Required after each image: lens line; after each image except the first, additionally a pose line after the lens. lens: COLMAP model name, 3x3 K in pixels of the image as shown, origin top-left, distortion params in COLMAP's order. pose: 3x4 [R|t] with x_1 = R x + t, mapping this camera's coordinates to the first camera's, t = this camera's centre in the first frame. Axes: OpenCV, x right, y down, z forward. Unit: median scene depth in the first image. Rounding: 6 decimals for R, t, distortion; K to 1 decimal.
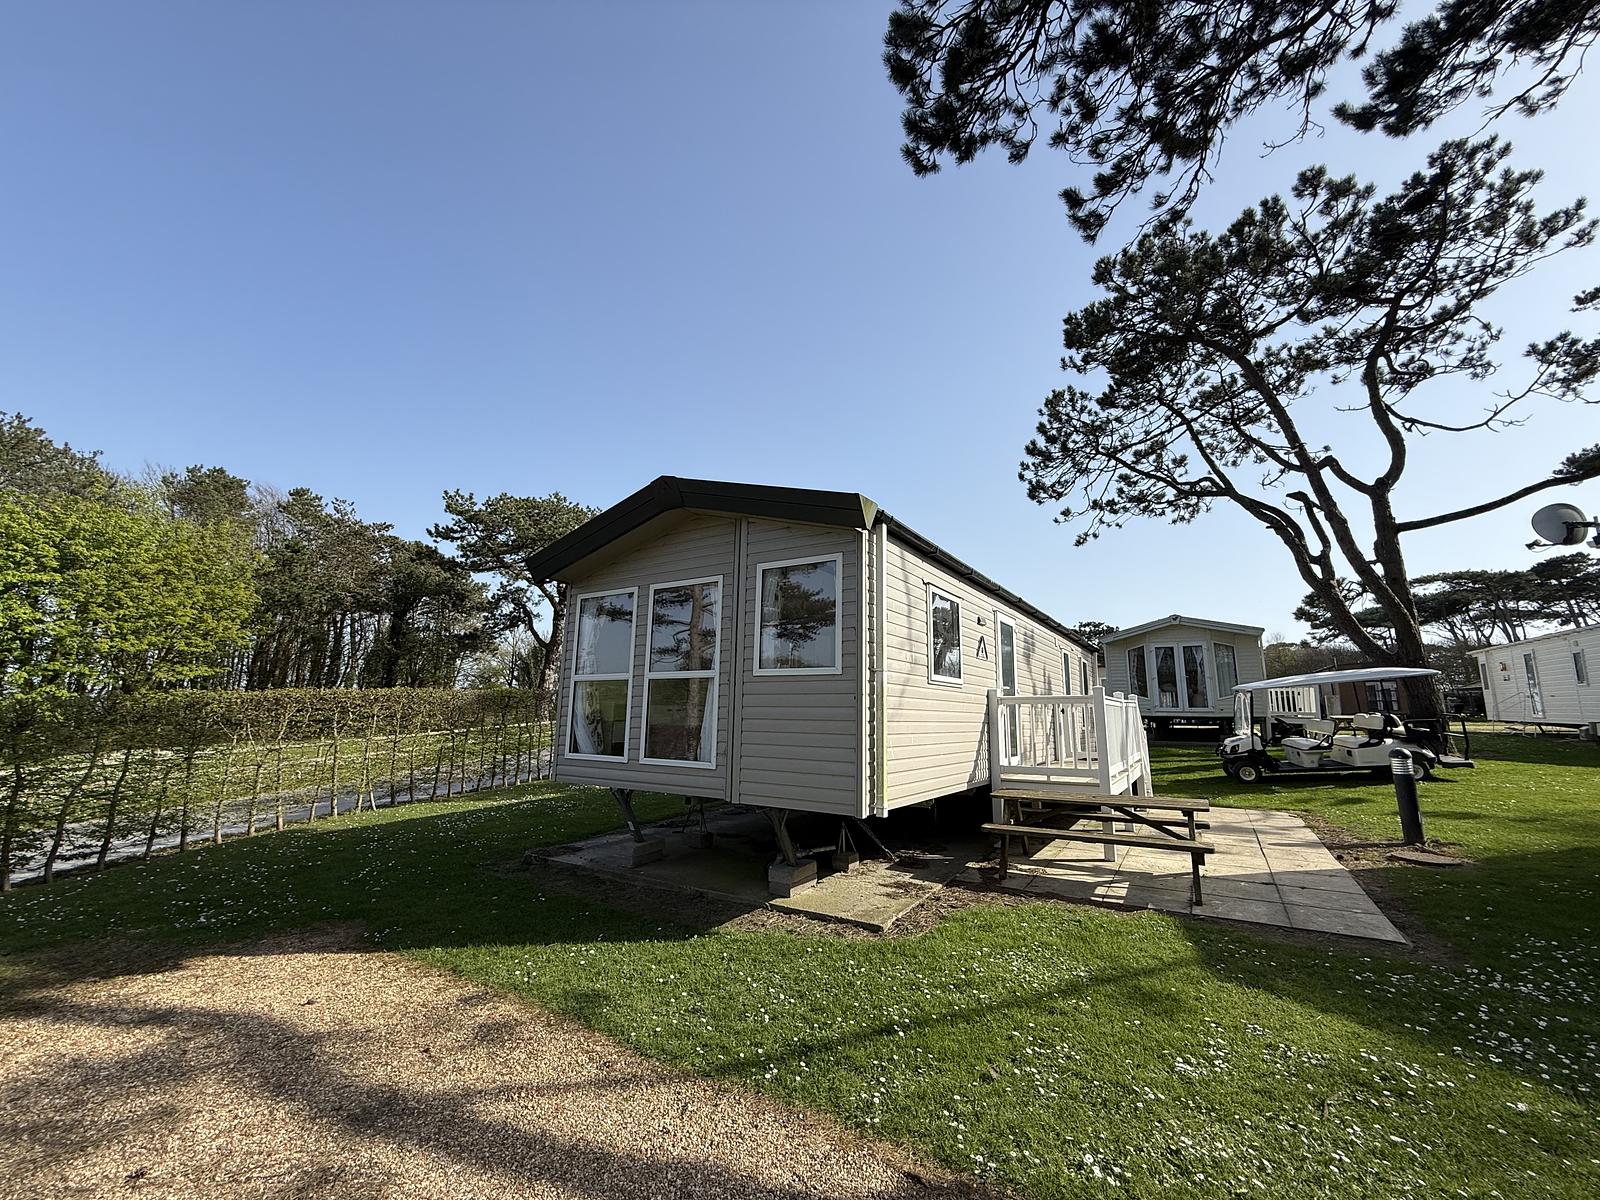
lens RADIAL K [[633.3, 0, 797.7], [0, 633.3, 598.5], [0, 0, 1]] dist [0.000626, 0.000104]
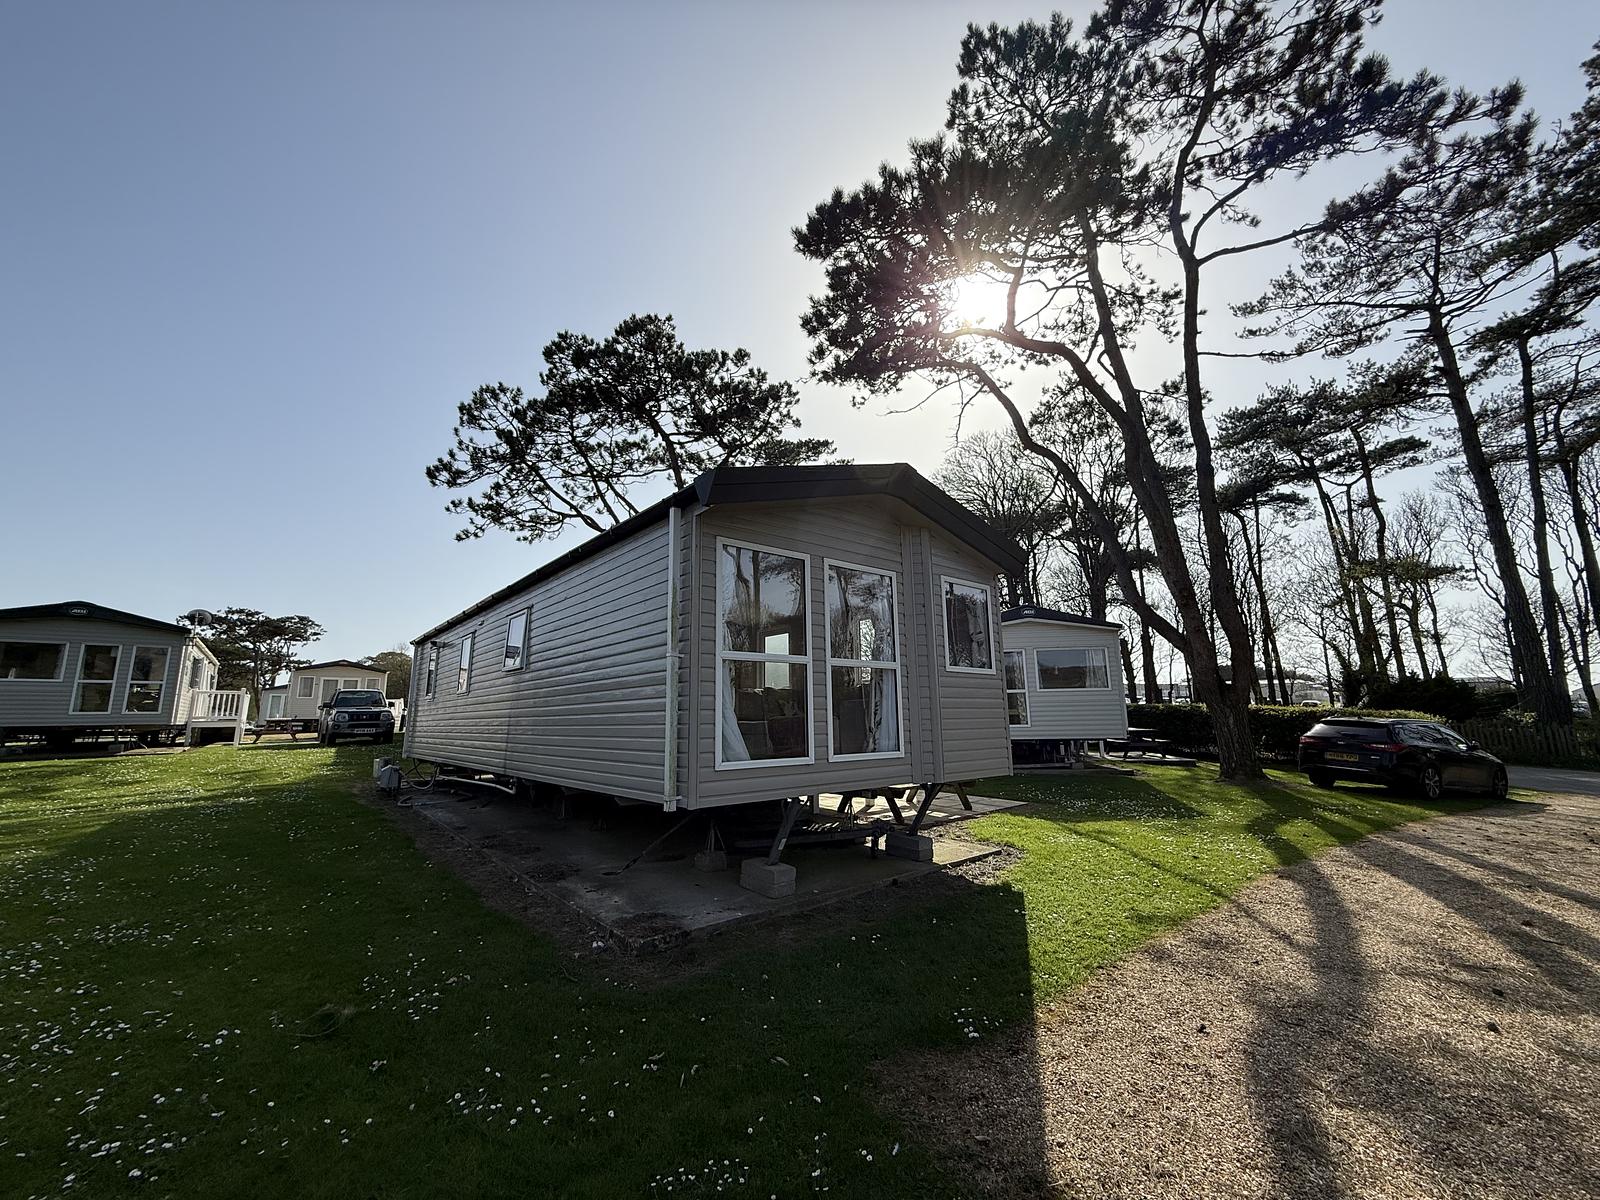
lens RADIAL K [[633.3, 0, 795.4], [0, 633.3, 600.4], [0, 0, 1]] dist [0.000626, 0.000104]
pose [[0.296654, 0.160461, 0.941408, -1.085389], [-0.154193, 0.980896, -0.118603, 0.149758], [-0.942455, -0.109975, 0.315729, 0.775986]]
